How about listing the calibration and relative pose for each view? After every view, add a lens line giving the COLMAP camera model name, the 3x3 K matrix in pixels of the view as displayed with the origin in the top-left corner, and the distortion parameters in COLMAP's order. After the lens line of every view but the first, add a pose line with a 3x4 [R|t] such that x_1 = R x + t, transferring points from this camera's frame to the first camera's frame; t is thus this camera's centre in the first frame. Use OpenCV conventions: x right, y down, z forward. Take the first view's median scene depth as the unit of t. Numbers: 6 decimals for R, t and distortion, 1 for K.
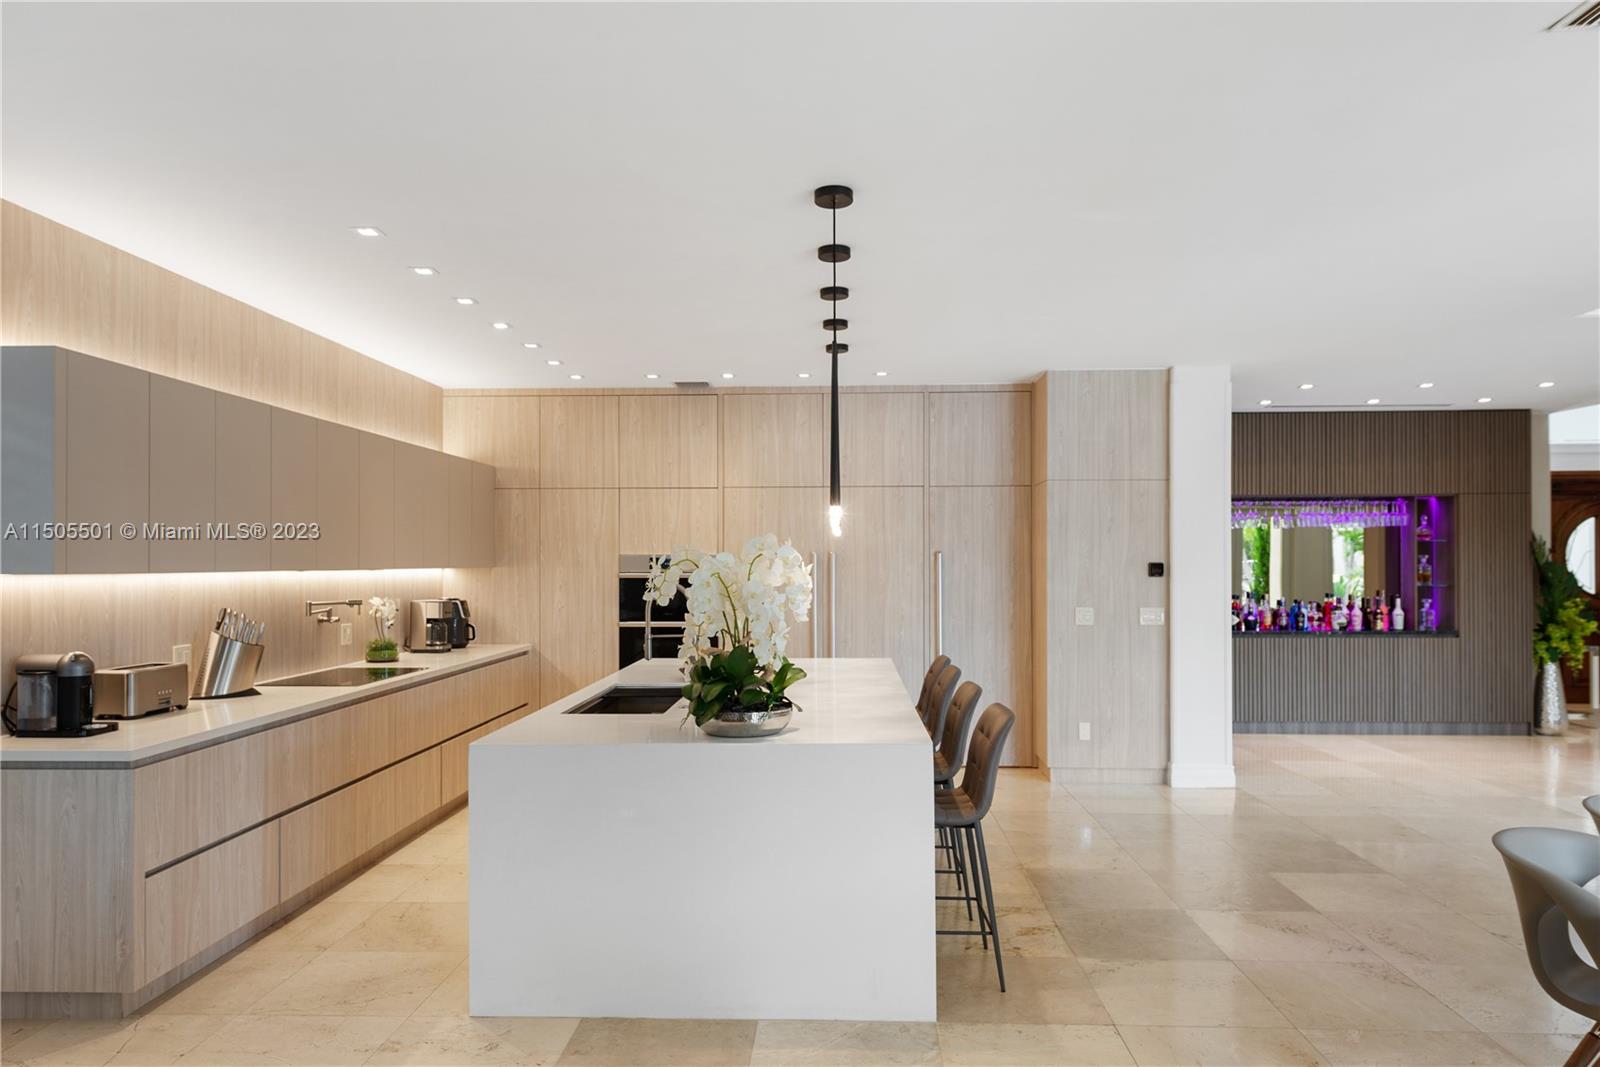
lens RADIAL K [[1054.3, 0, 801.2], [0, 1054.3, 558.5], [0, 0, 1]] dist [0.022244, -0.003204]
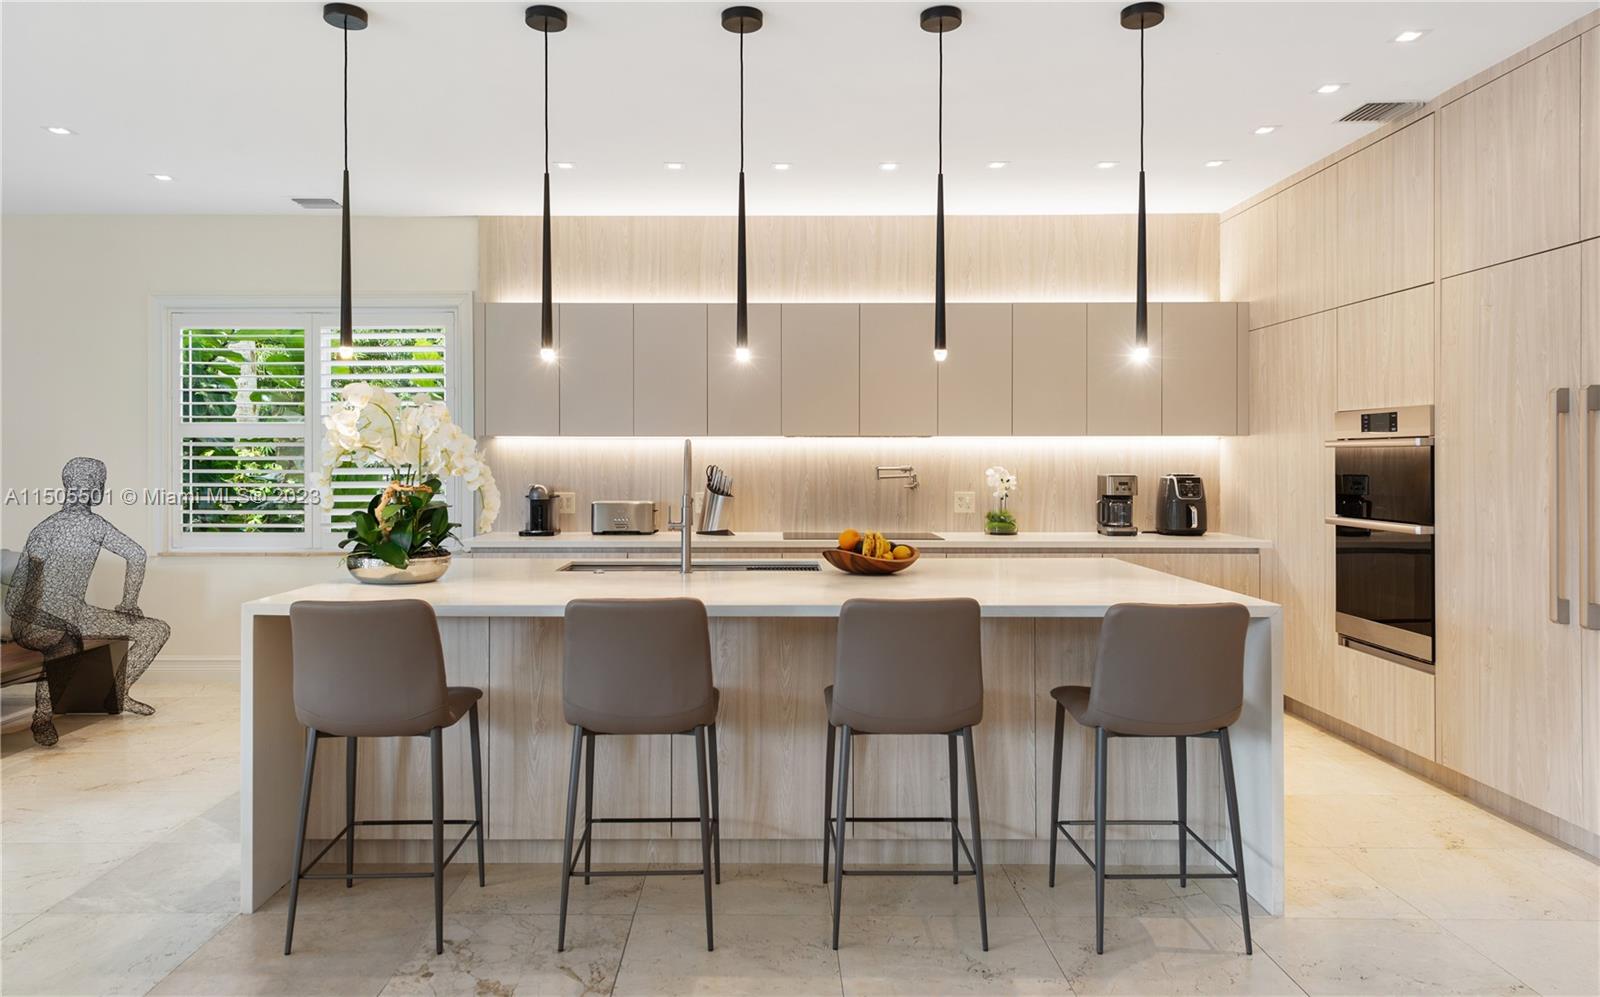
lens RADIAL K [[1070.1, 0, 759.2], [0, 1070.1, 457.4], [0, 0, 1]] dist [0.013269, -0.001810]
pose [[0.033511, 0.000495, -0.999438, 0.475043], [0.003873, 0.999992, 0.000626, 0.023017], [0.999431, -0.003891, 0.033509, 0.635599]]
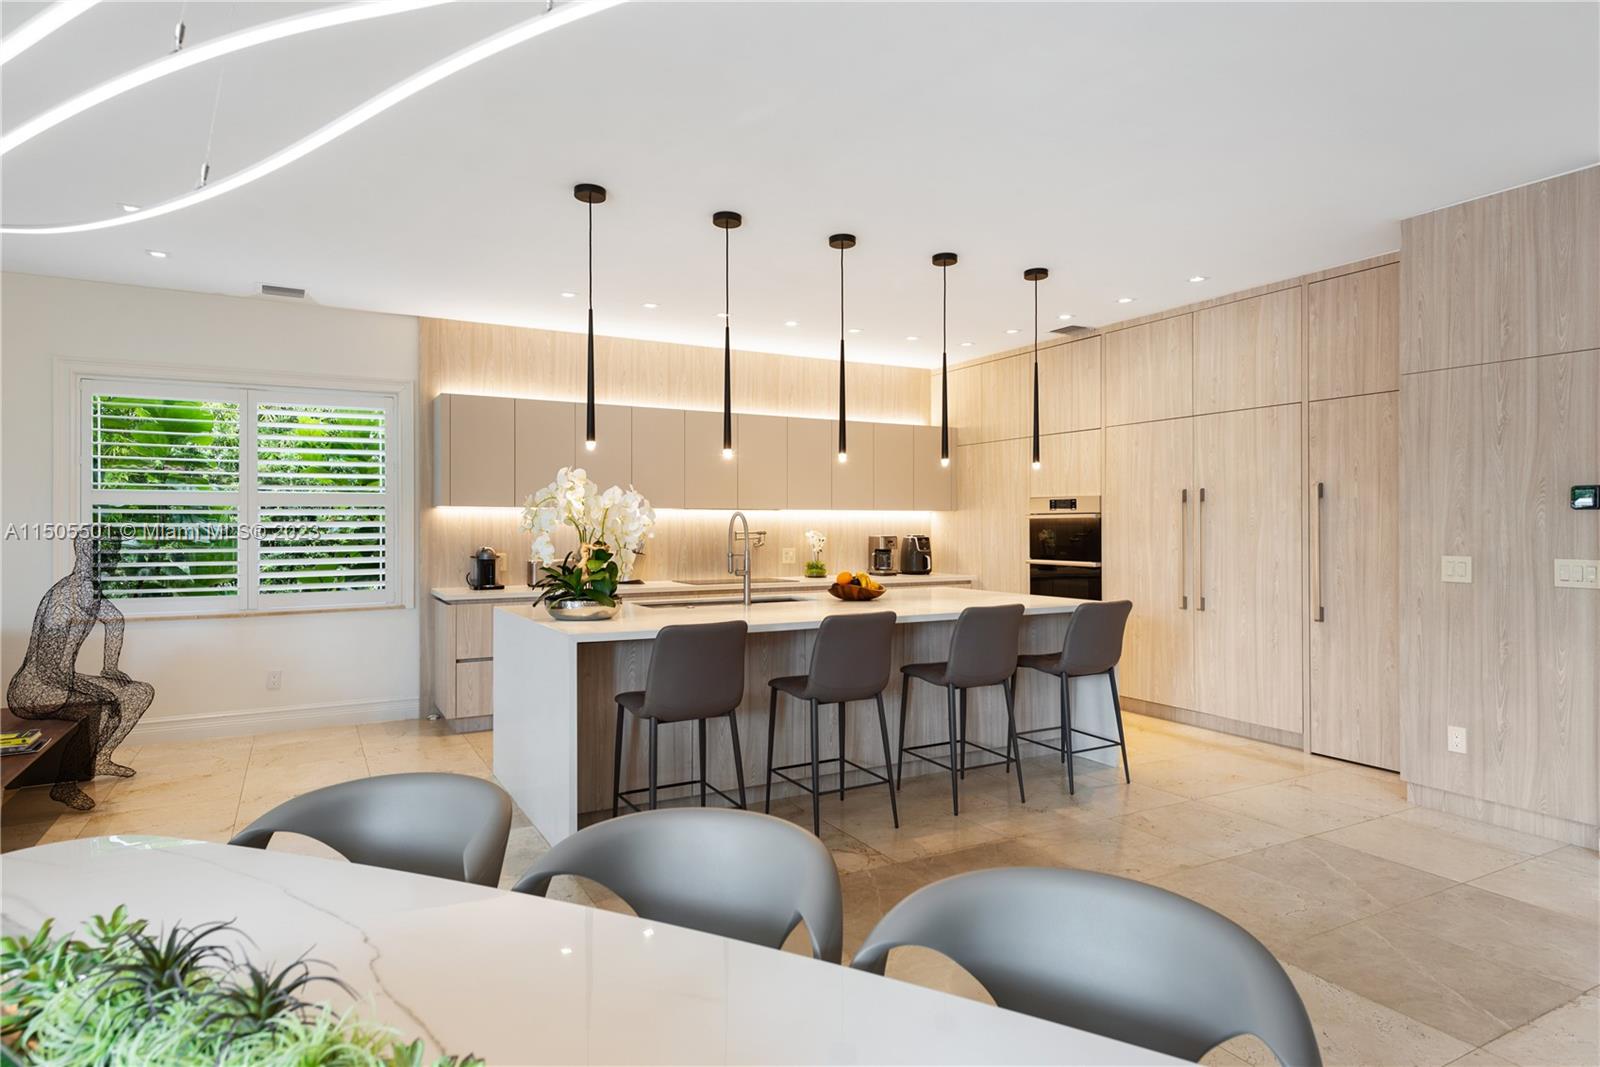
lens RADIAL K [[892.5, 0, 799.8], [0, 892.5, 526.2], [0, 0, 1]] dist [0.020078, -0.008564]
pose [[0.517250, 0.001626, -0.855833, 0.505308], [0.003033, 0.999988, 0.003732, 0.022279], [0.855829, -0.004526, 0.517239, 0.318967]]
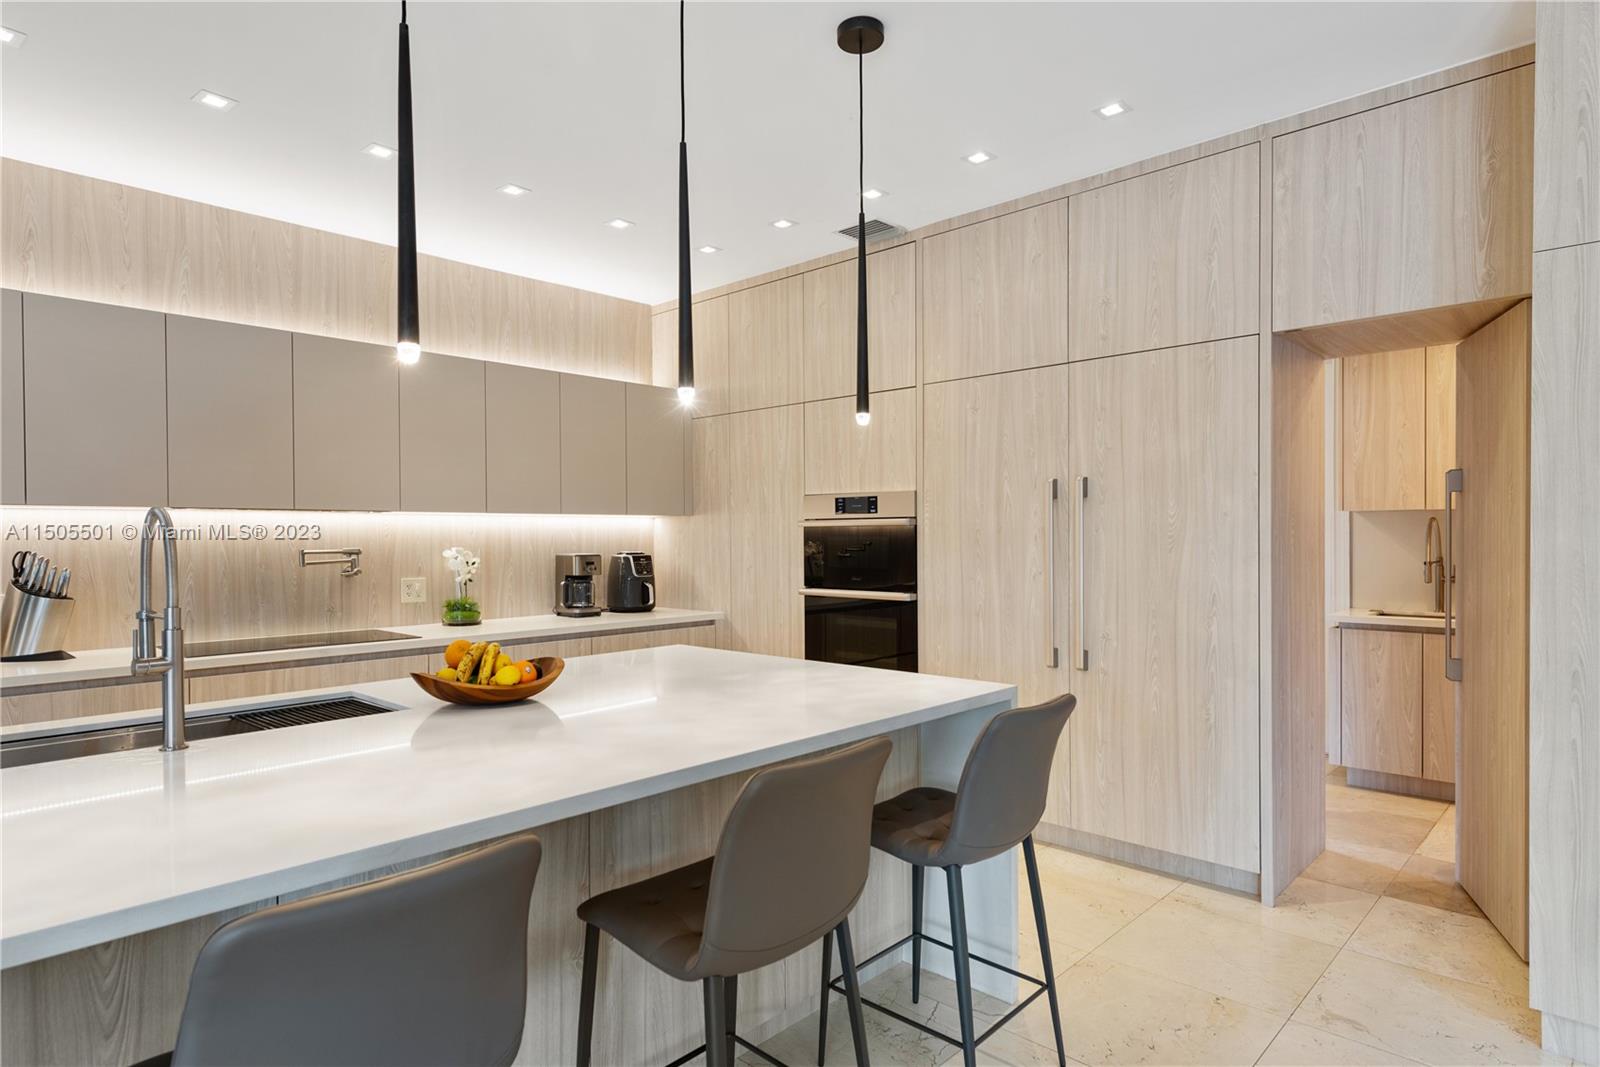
lens RADIAL K [[892.5, 0, 804.7], [0, 892.5, 547.2], [0, 0, 1]] dist [0.020078, -0.008564]
pose [[0.756324, 0.005929, -0.654171, 0.230871], [0.006167, 0.999850, 0.016192, 0.022781], [0.654168, -0.016281, 0.756174, 0.544555]]
